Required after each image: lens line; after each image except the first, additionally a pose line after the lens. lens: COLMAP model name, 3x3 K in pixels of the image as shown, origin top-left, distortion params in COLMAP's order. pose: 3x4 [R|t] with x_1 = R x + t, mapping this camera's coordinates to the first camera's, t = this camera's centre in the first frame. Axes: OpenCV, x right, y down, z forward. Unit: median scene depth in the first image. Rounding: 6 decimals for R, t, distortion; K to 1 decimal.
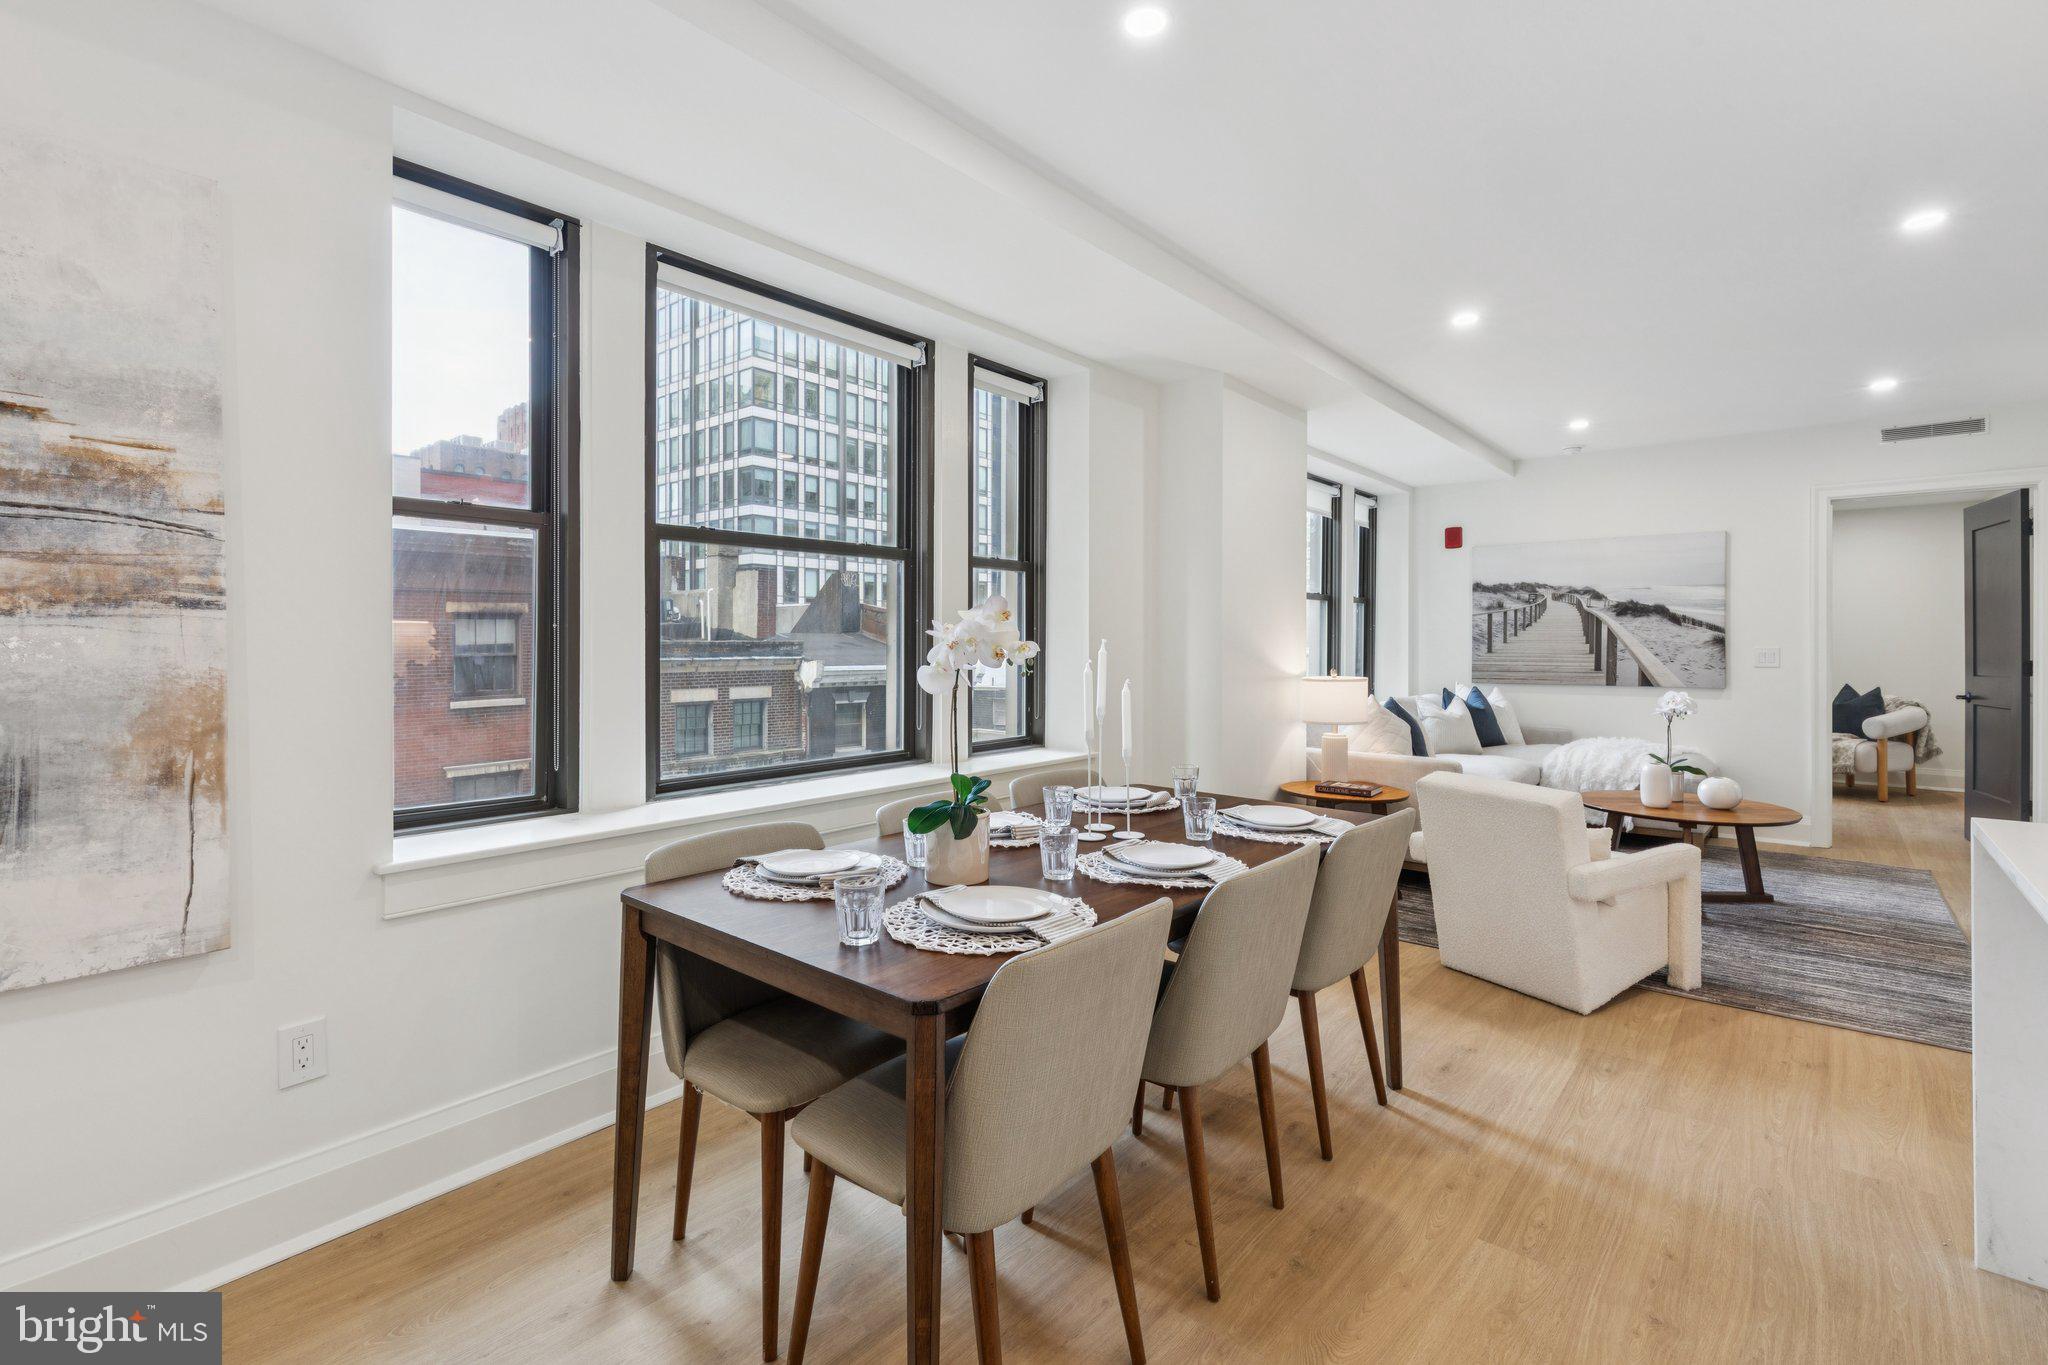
lens RADIAL K [[932.5, 0, 1031.6], [0, 932.5, 647.7], [0, 0, 1]] dist [0.005936, 0.000059]
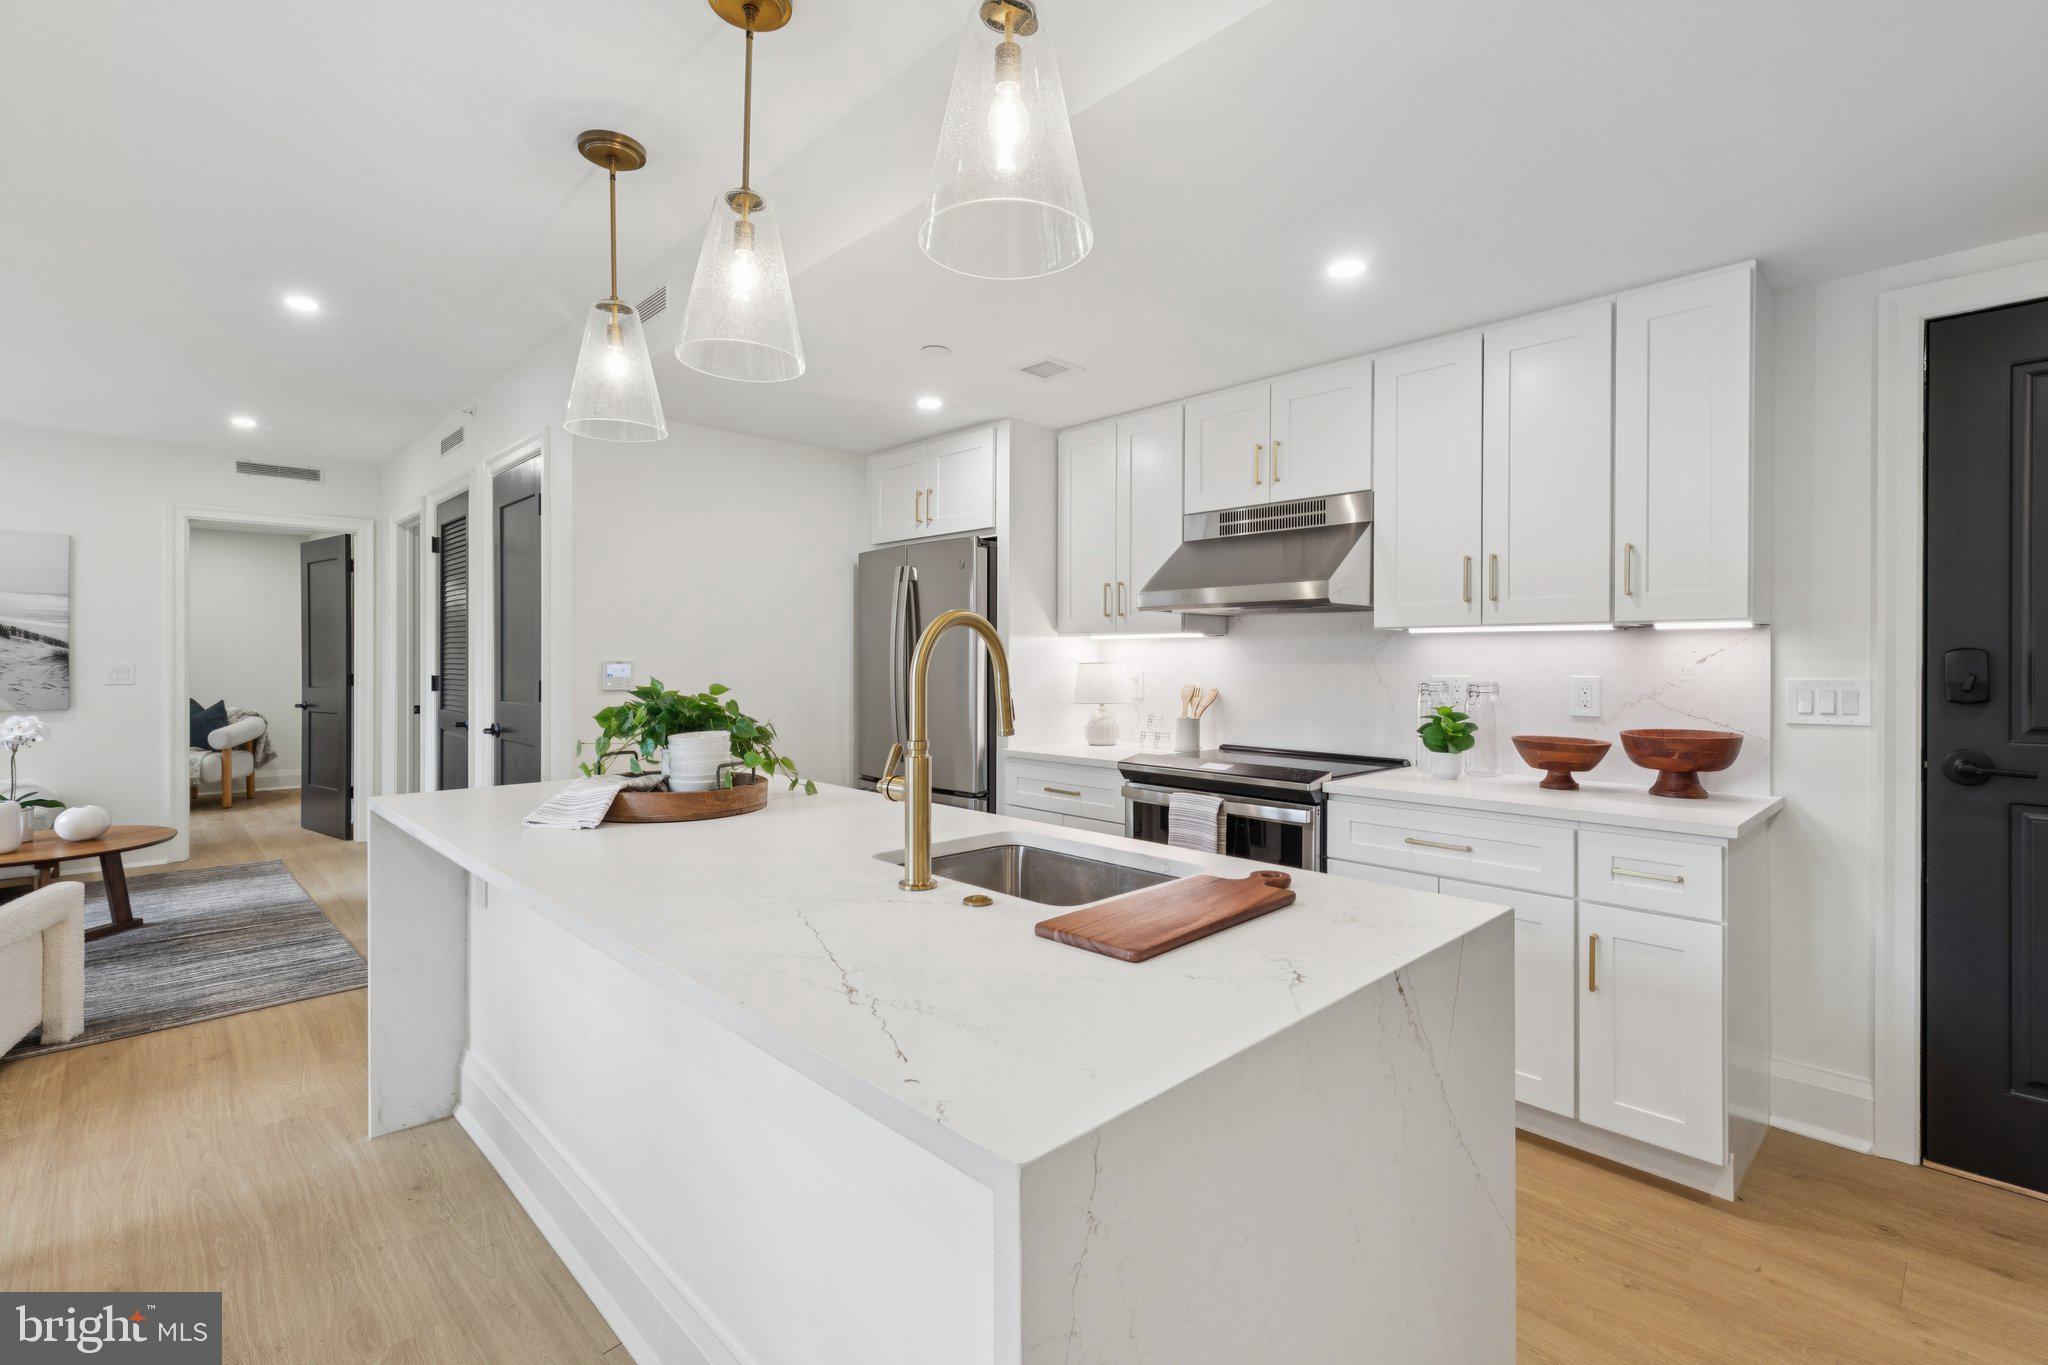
lens RADIAL K [[931.3, 0, 1030.1], [0, 931.3, 661.7], [0, 0, 1]] dist [0.006363, -0.000057]
pose [[0.104163, -0.002716, 0.994557, -0.058880], [0.001665, 0.999995, 0.002556, -0.003005], [-0.994559, 0.001390, 0.104167, -0.016455]]
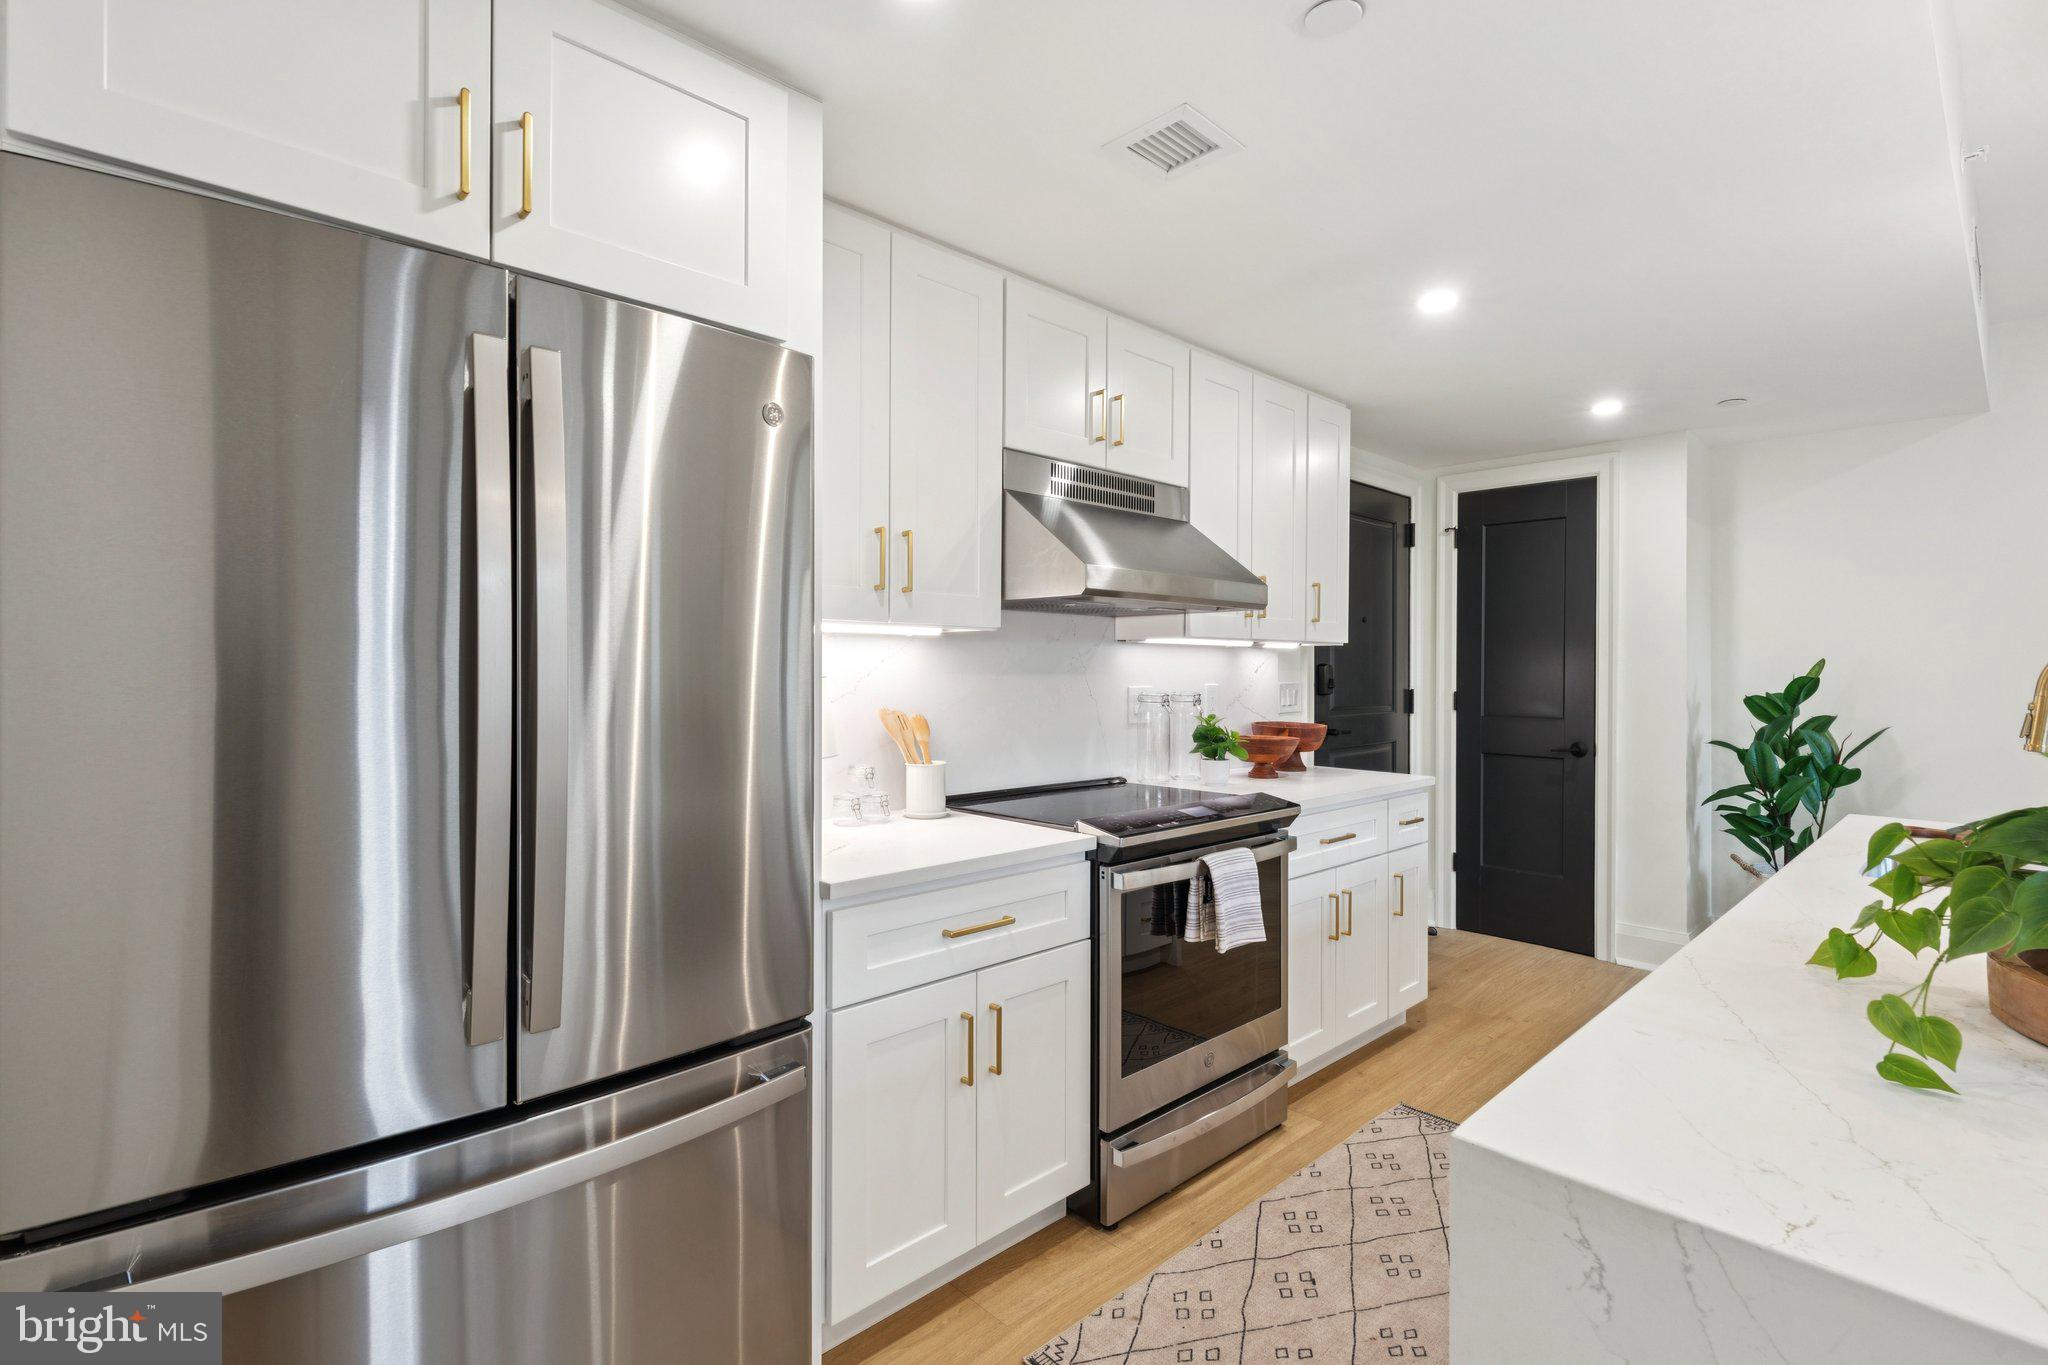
lens RADIAL K [[947.9, 0, 1040.8], [0, 947.9, 666.7], [0, 0, 1]] dist [0.003665, 0.000130]
pose [[-0.994431, -0.003648, 0.105326, 0.460946], [-0.003632, 0.999993, 0.000342, -0.004275], [-0.105327, -0.000043, -0.994438, 0.320792]]
